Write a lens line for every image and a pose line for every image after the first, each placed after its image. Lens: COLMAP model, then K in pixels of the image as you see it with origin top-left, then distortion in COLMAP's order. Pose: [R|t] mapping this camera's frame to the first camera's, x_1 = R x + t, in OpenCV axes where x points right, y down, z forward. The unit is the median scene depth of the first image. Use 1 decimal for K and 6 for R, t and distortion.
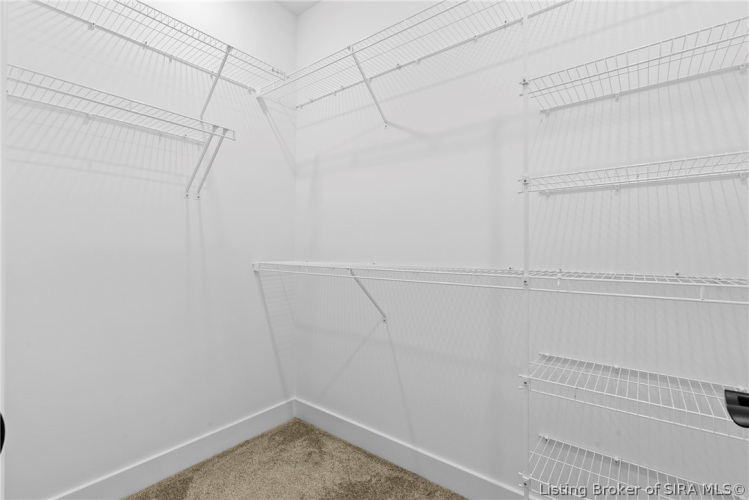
lens RADIAL K [[342.8, 0, 374.1], [0, 342.8, 251.5], [0, 0, 1]] dist [-0.001153, -0.000181]
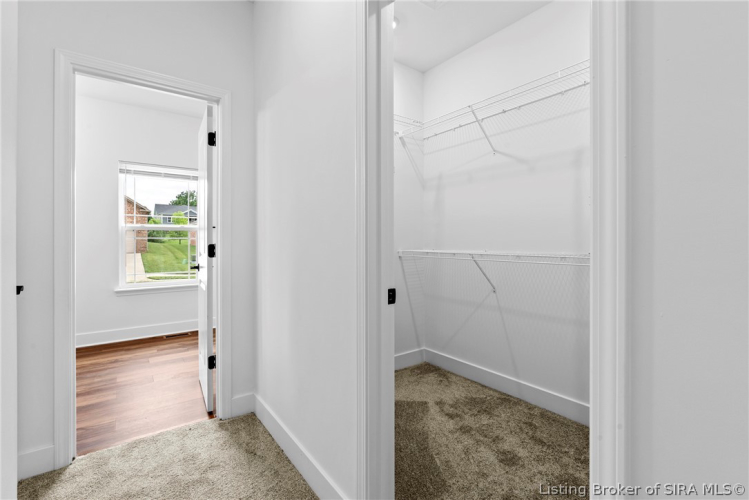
lens RADIAL K [[339.7, 0, 373.7], [0, 339.7, 240.7], [0, 0, 1]] dist [-0.002679, -0.000158]
pose [[0.964894, -0.005341, -0.262586, -0.078548], [0.003066, 0.999954, -0.009075, 0.003550], [0.262622, 0.007951, 0.964866, -0.470300]]
